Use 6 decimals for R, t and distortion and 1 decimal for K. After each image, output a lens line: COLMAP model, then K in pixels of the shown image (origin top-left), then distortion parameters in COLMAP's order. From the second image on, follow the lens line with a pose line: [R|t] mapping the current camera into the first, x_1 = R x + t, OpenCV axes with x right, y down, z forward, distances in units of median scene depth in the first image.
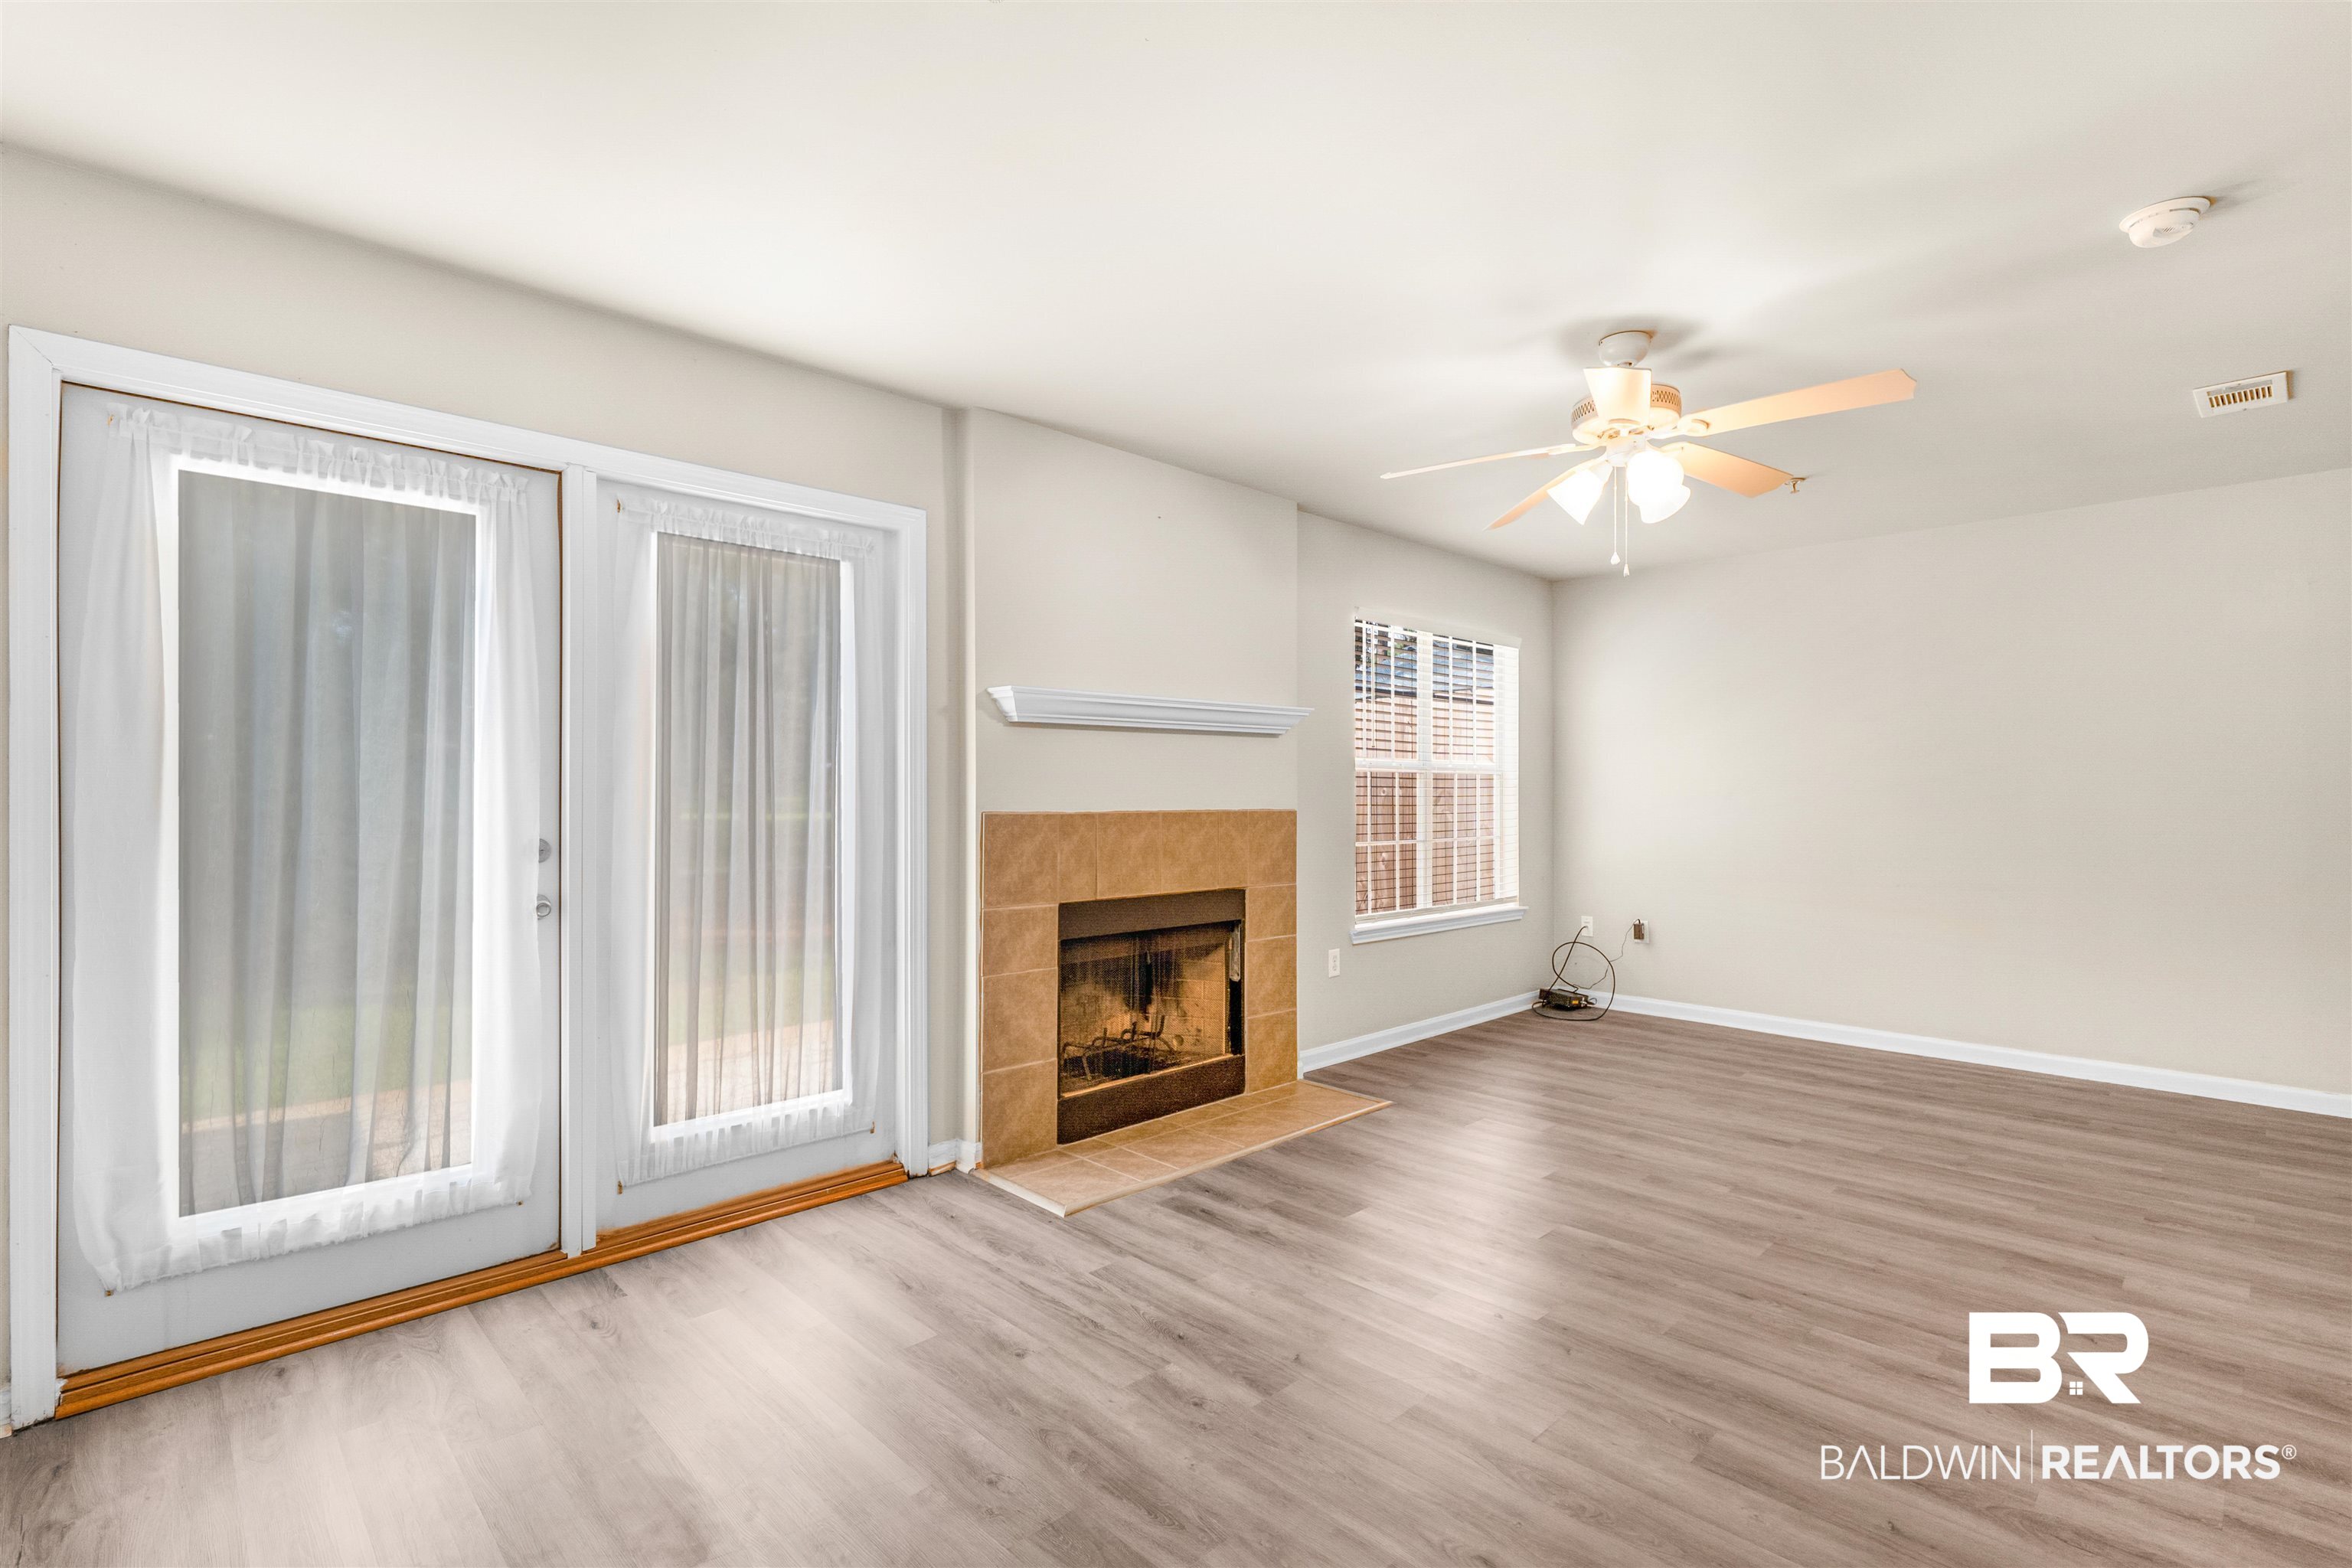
lens RADIAL K [[1101.8, 0, 1172.1], [0, 1101.8, 782.9], [0, 0, 1]] dist [0.003754, -0.000315]
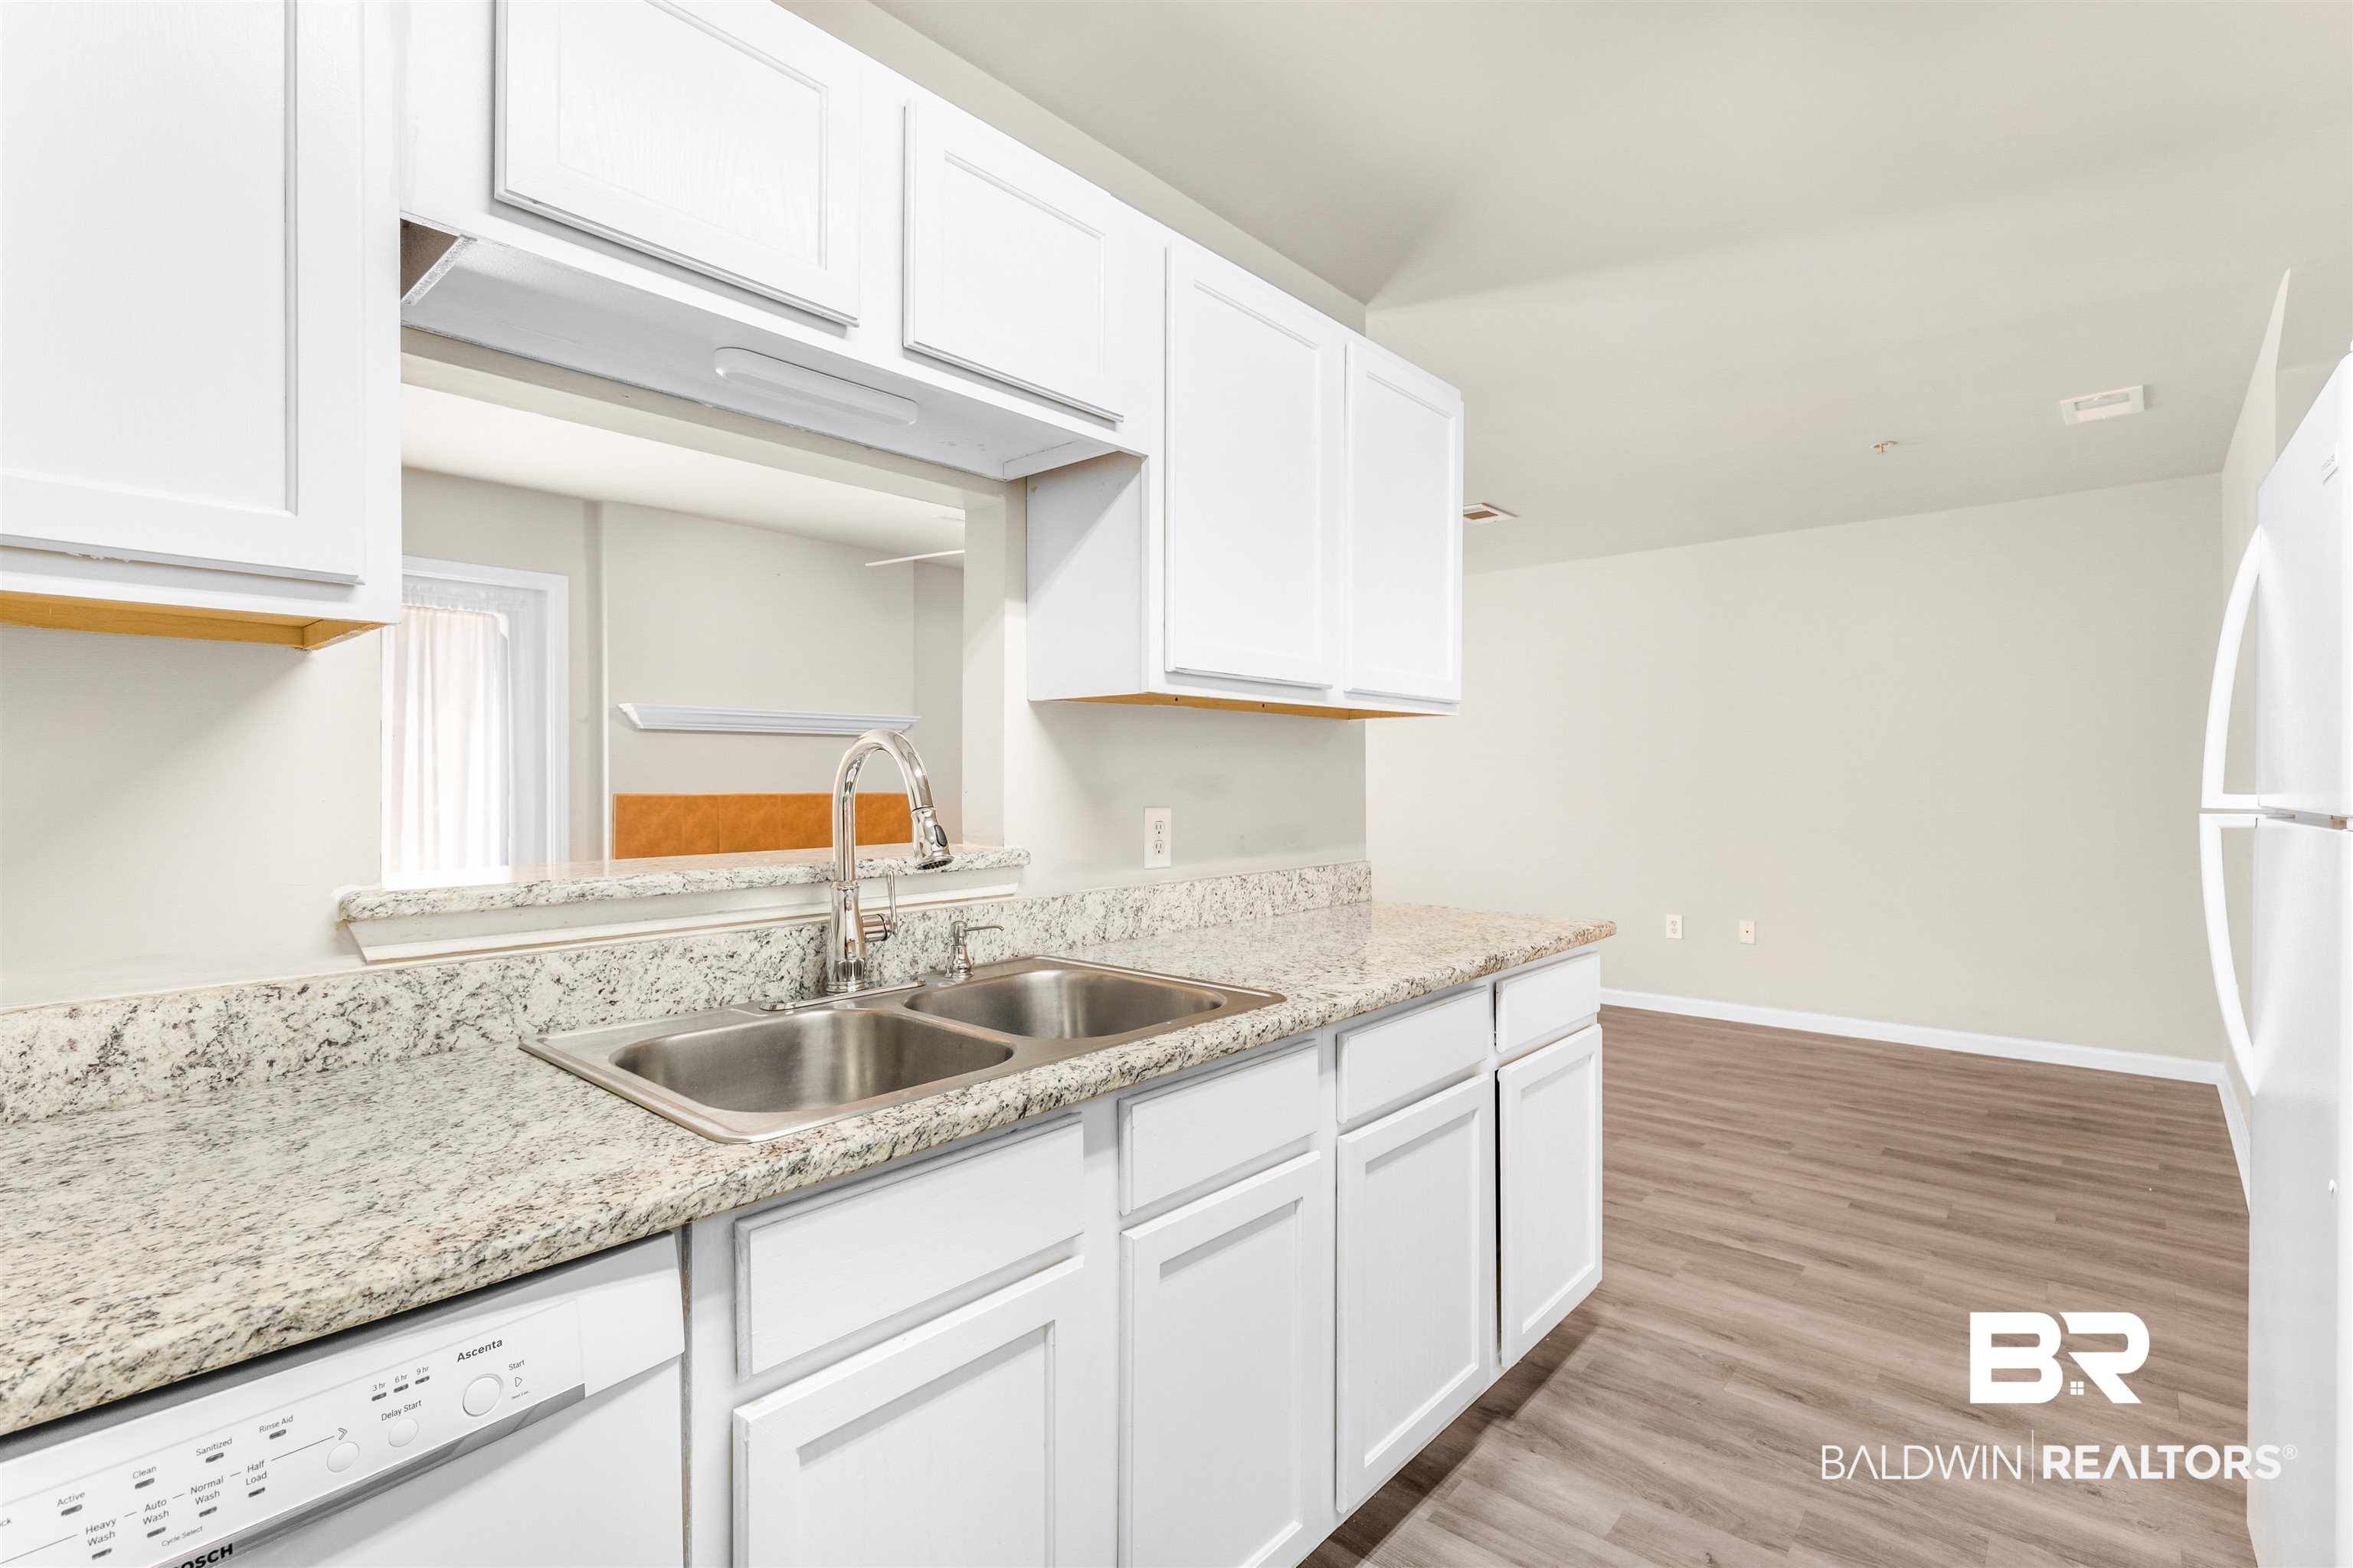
lens RADIAL K [[1102.3, 0, 1171.3], [0, 1102.3, 773.1], [0, 0, 1]] dist [0.003754, -0.000315]
pose [[0.997388, 0.000467, 0.072229, 0.414457], [-0.000706, 0.999994, 0.003286, -0.005127], [-0.072227, -0.003329, 0.997383, -0.418497]]
